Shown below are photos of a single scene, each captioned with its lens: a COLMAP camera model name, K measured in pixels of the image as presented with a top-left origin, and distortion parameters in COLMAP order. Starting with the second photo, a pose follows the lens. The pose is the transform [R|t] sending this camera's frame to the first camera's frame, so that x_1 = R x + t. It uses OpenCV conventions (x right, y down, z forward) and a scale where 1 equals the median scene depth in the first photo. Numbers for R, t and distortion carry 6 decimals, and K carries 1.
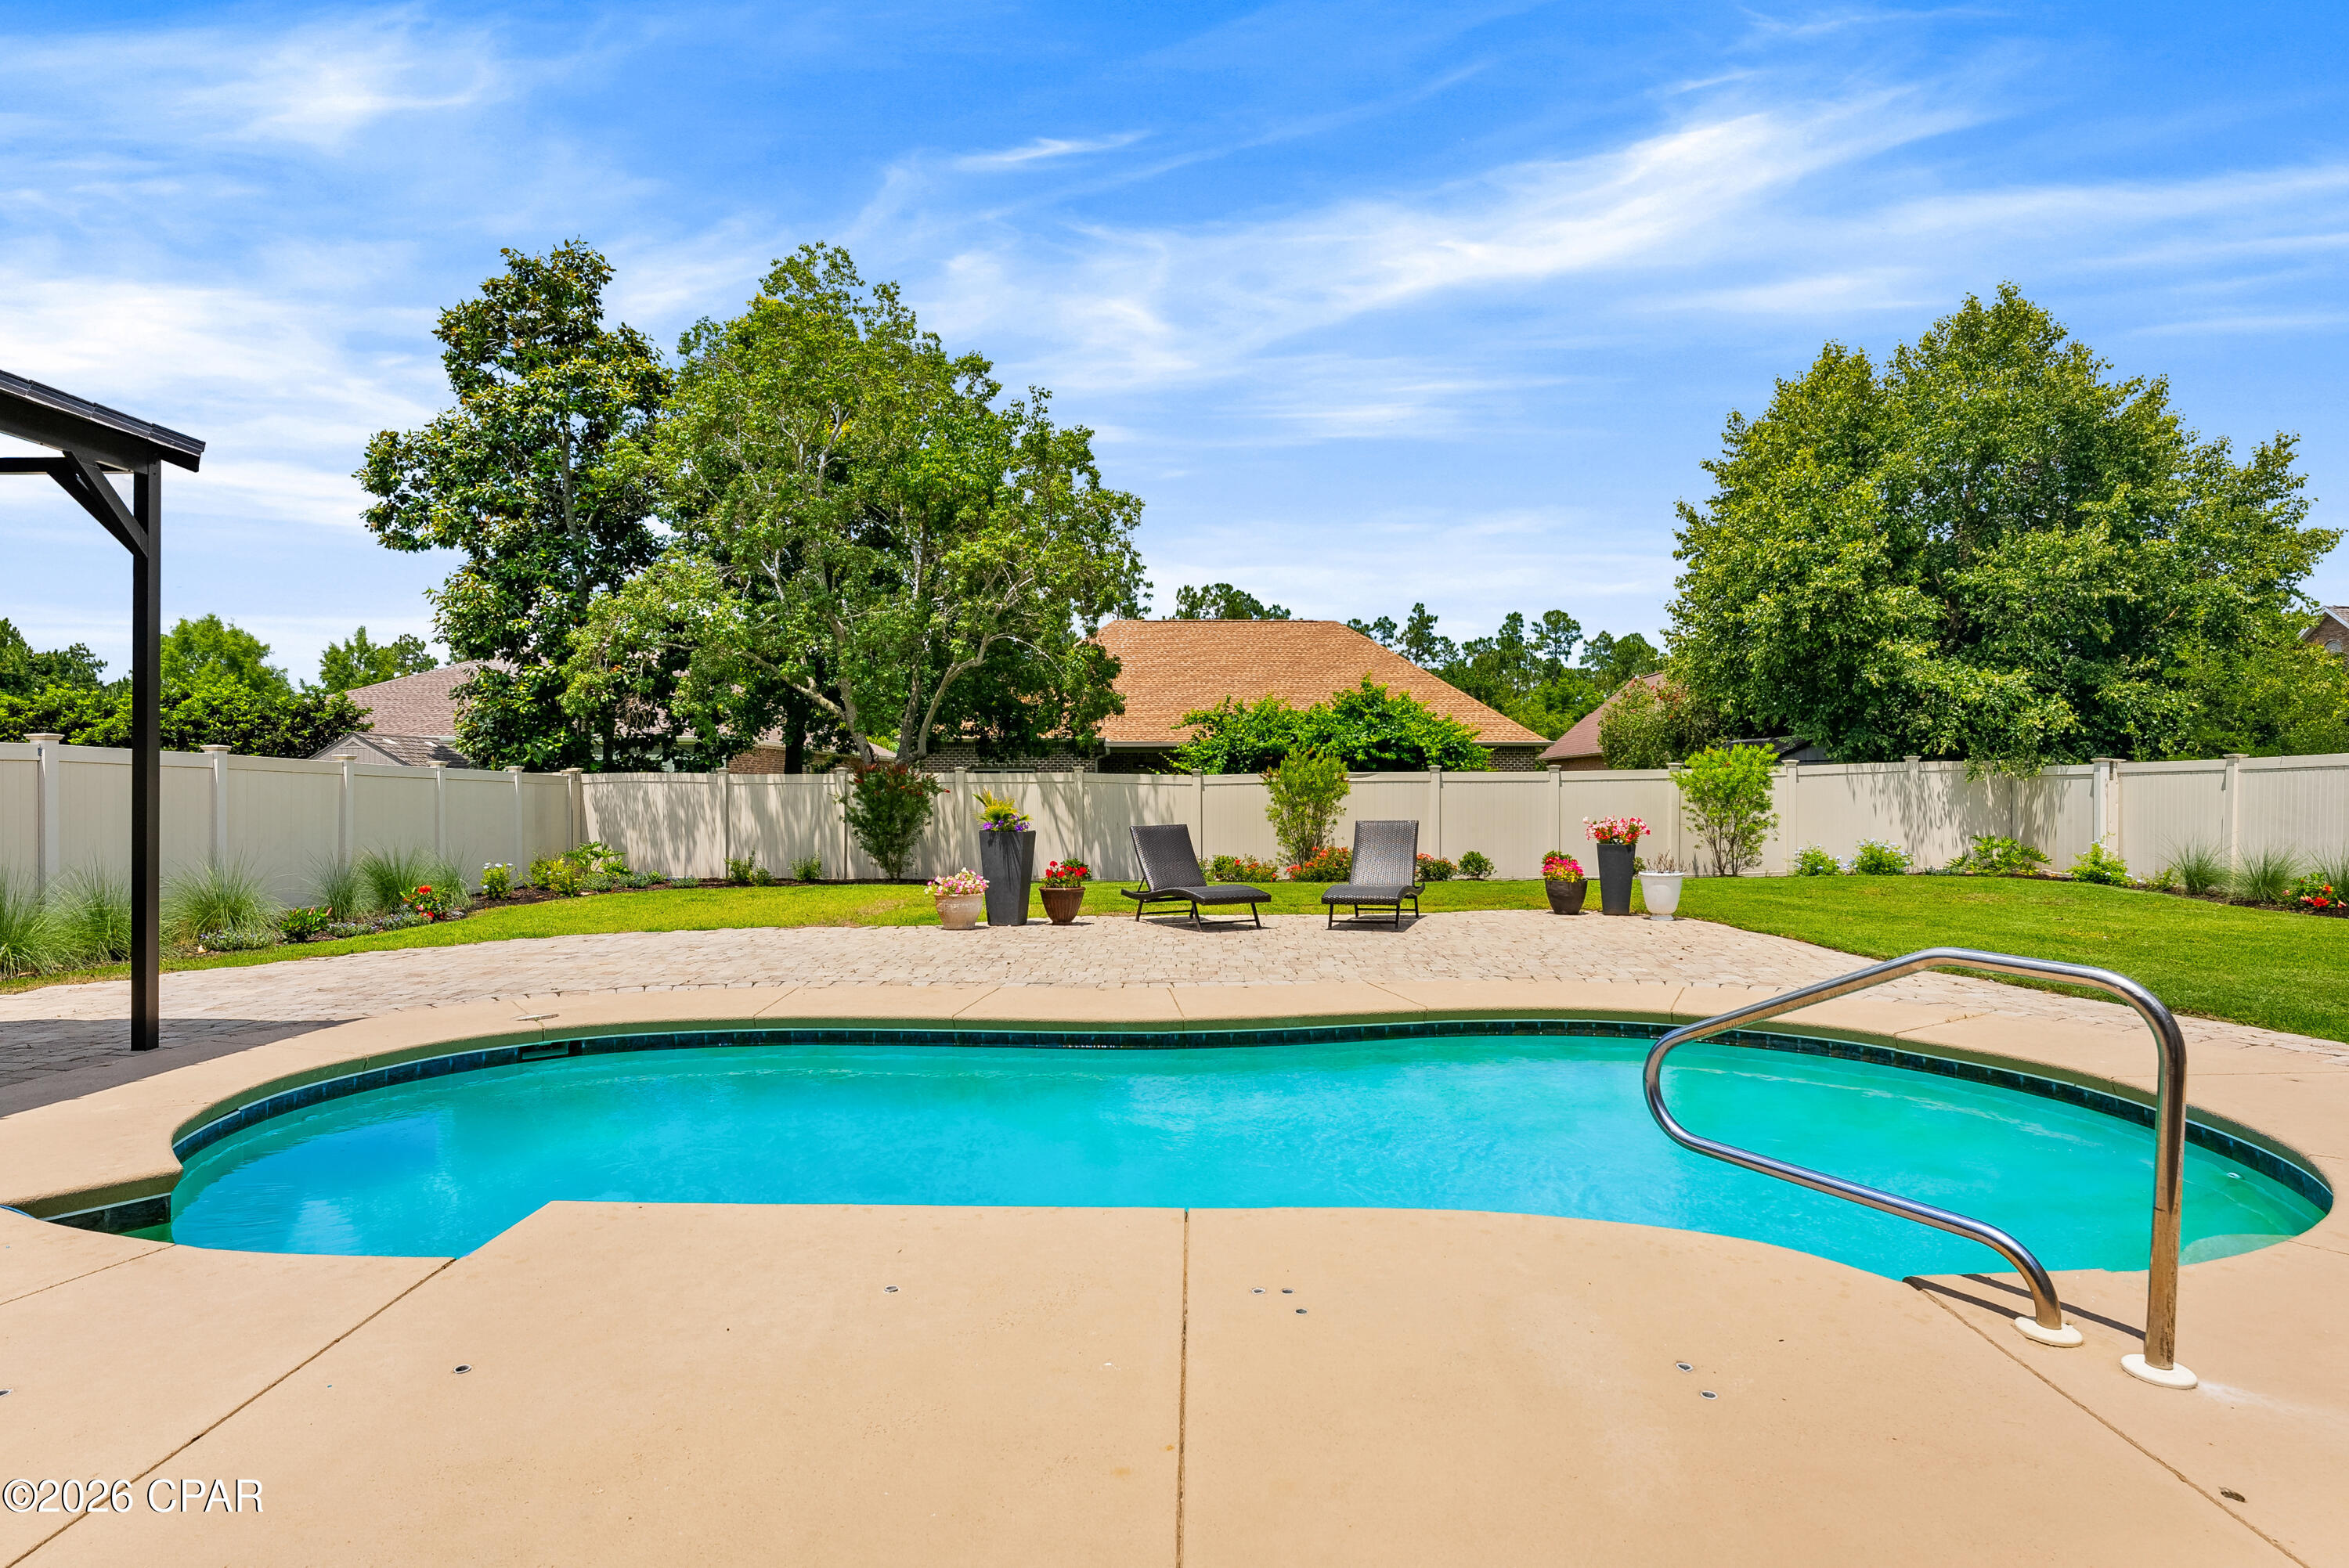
lens RADIAL K [[1251.6, 0, 1182.1], [0, 1251.6, 770.6], [0, 0, 1]] dist [0.007121, 0.005660]
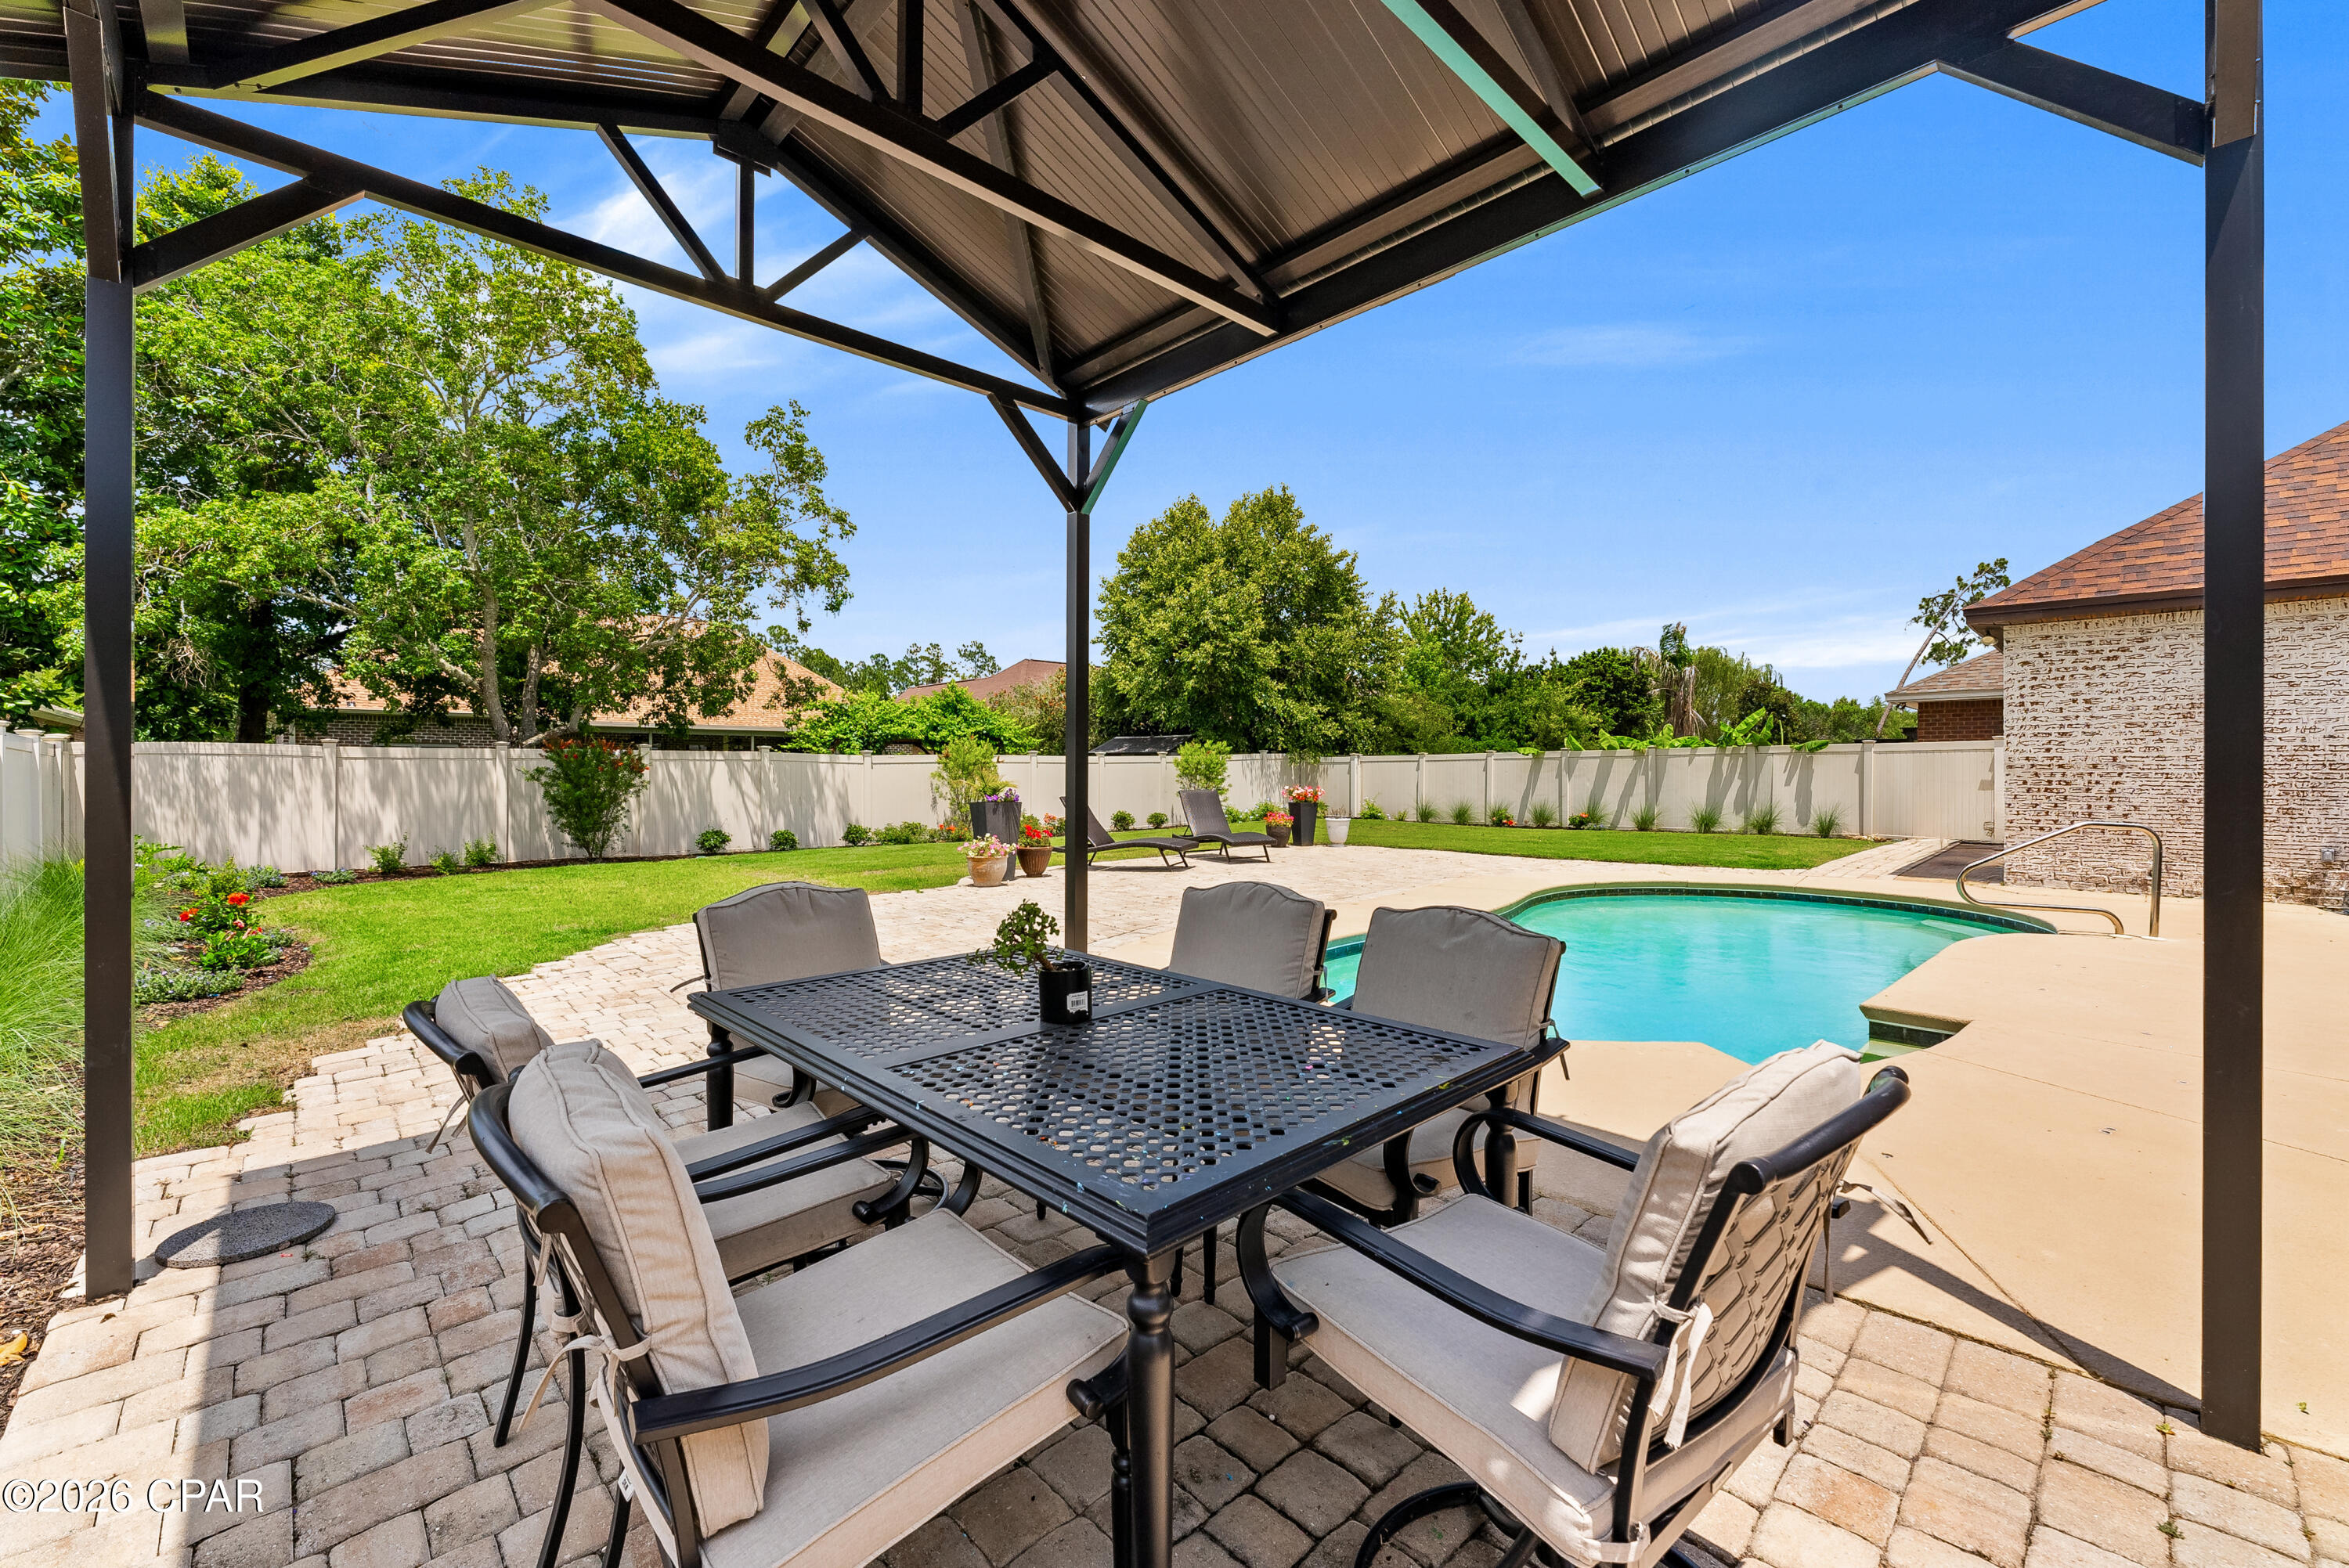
lens RADIAL K [[960.0, 0, 1197.9], [0, 960.0, 755.3], [0, 0, 1]] dist [0.001137, 0.000230]
pose [[0.706639, 0.013858, 0.707438, -0.412623], [-0.014328, 0.999883, -0.005276, 0.003896], [-0.707429, -0.006408, 0.706756, 0.143192]]
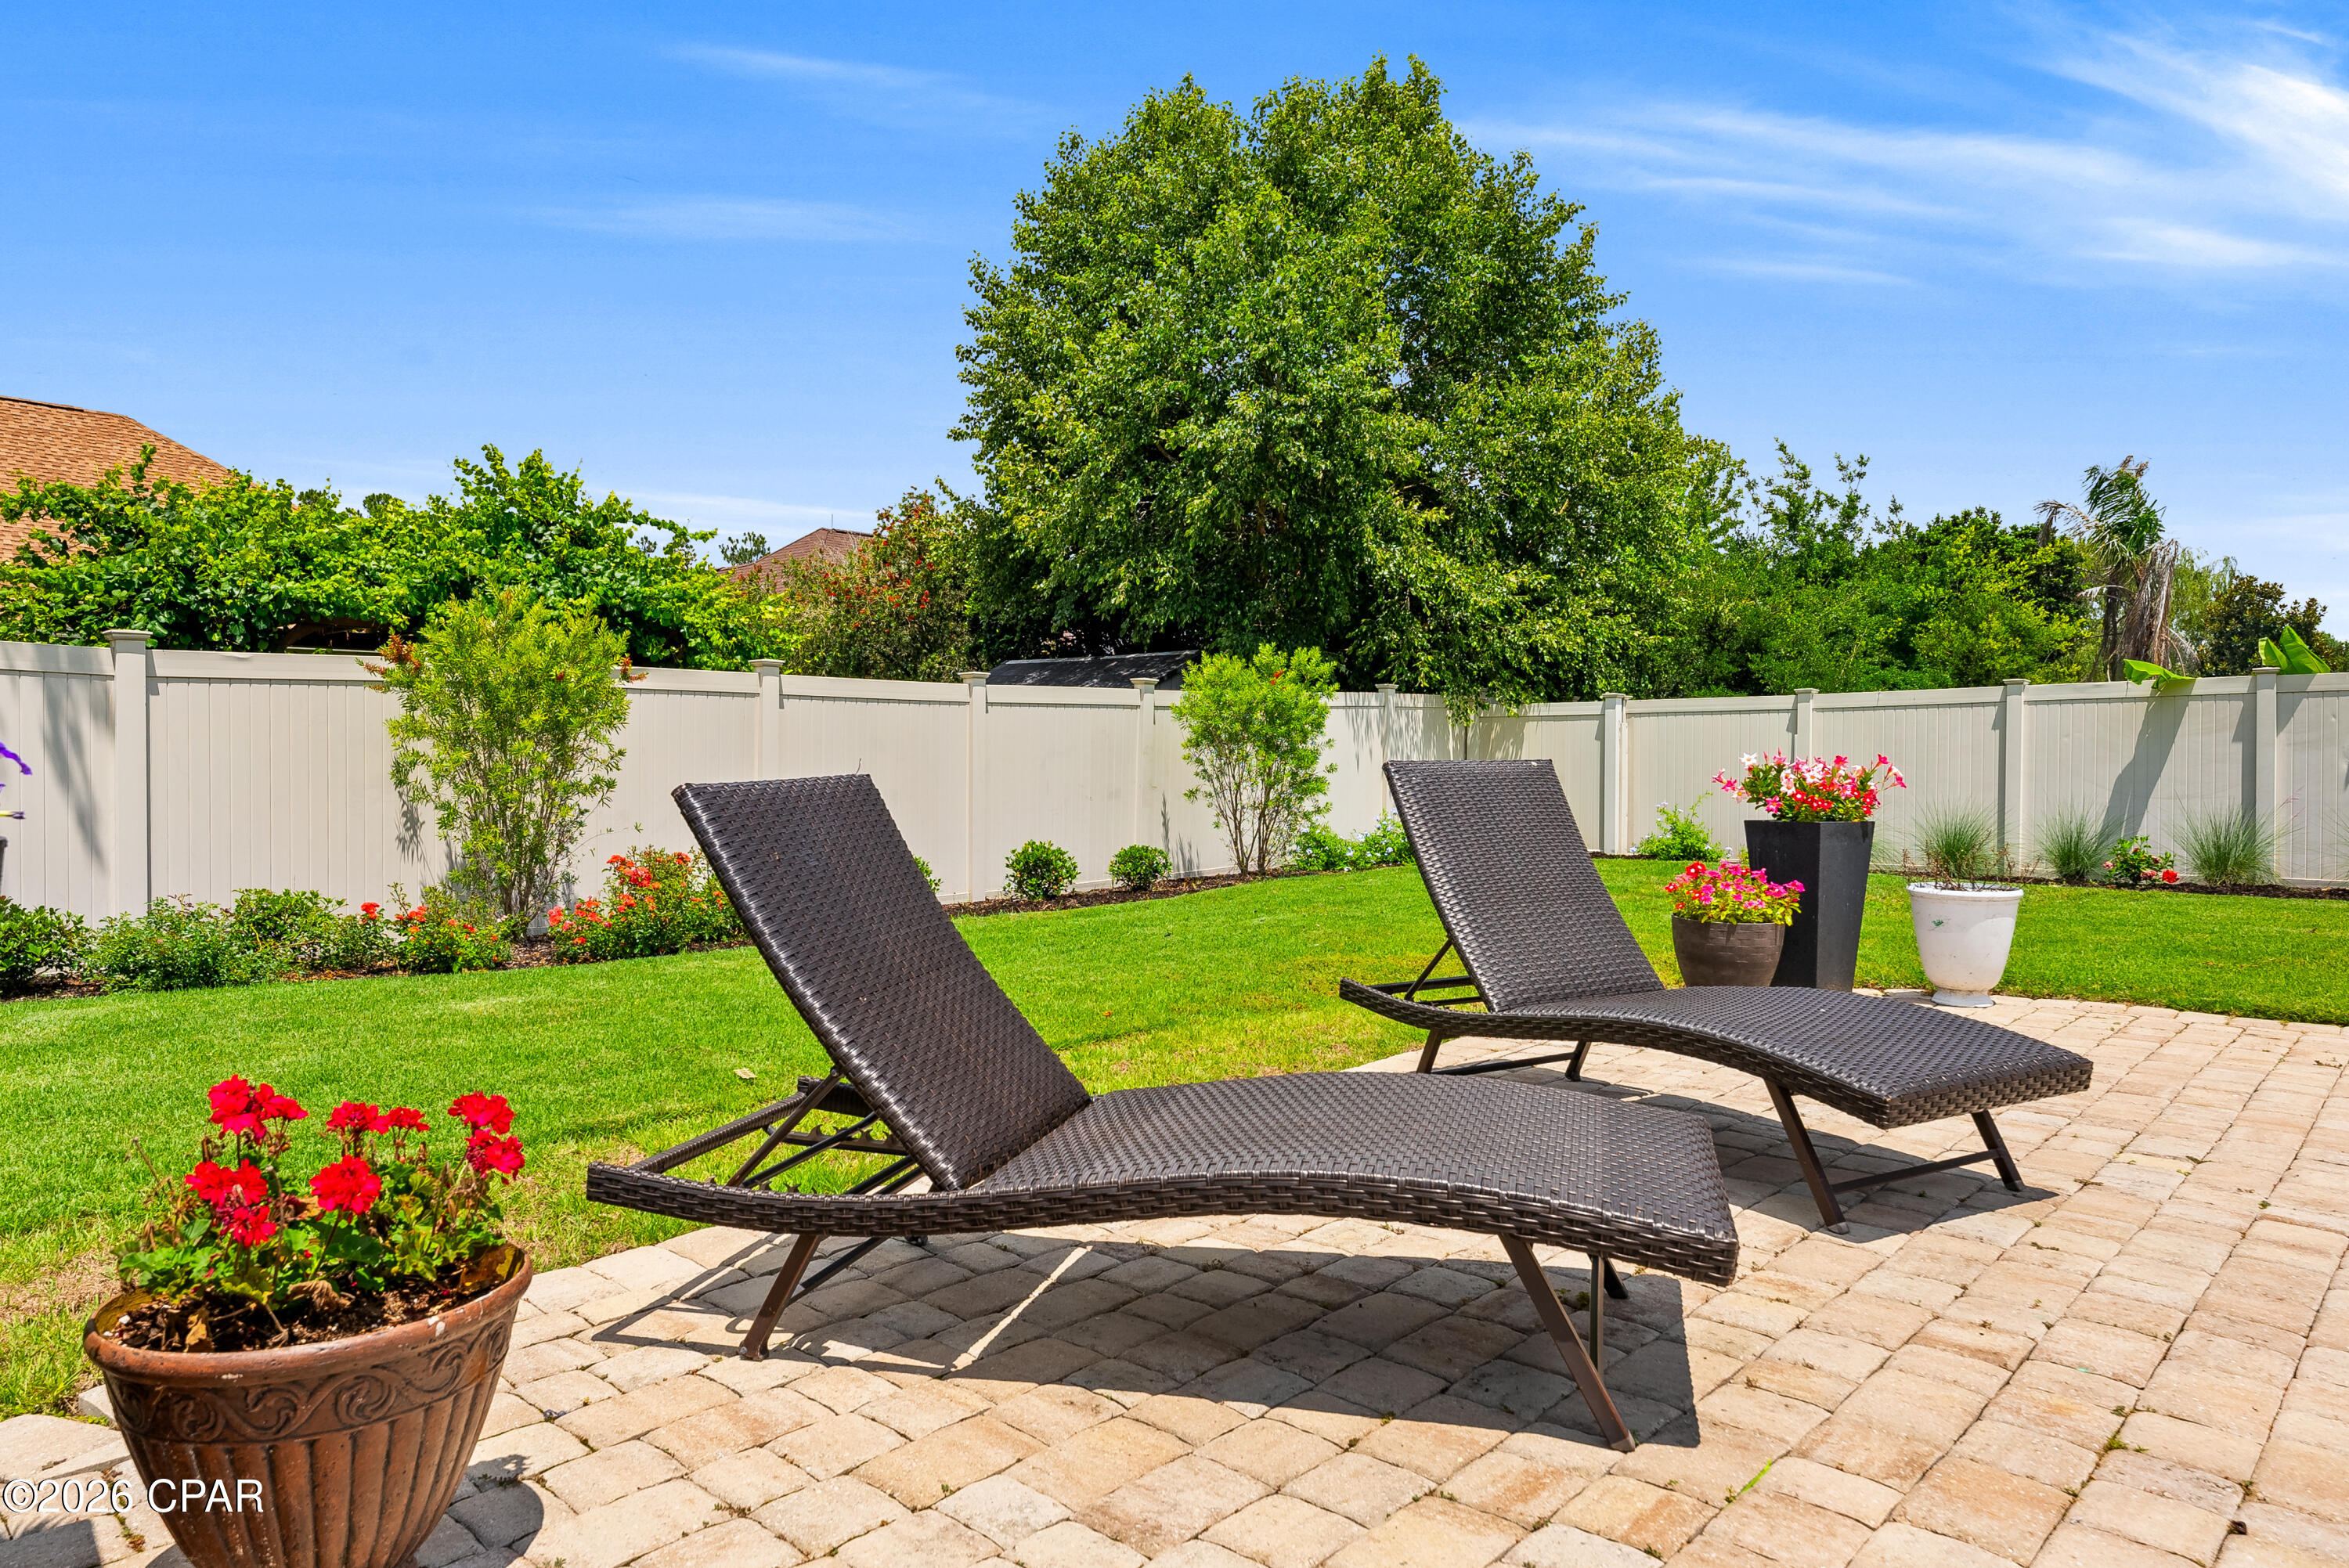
lens RADIAL K [[1510.3, 0, 1194.5], [0, 1510.3, 786.3], [0, 0, 1]] dist [-0.027267, -0.001396]
pose [[0.672066, -0.006705, 0.740461, -0.090135], [-0.019311, 0.999460, 0.026577, 0.024761], [-0.740239, -0.032161, 0.671574, 0.540016]]
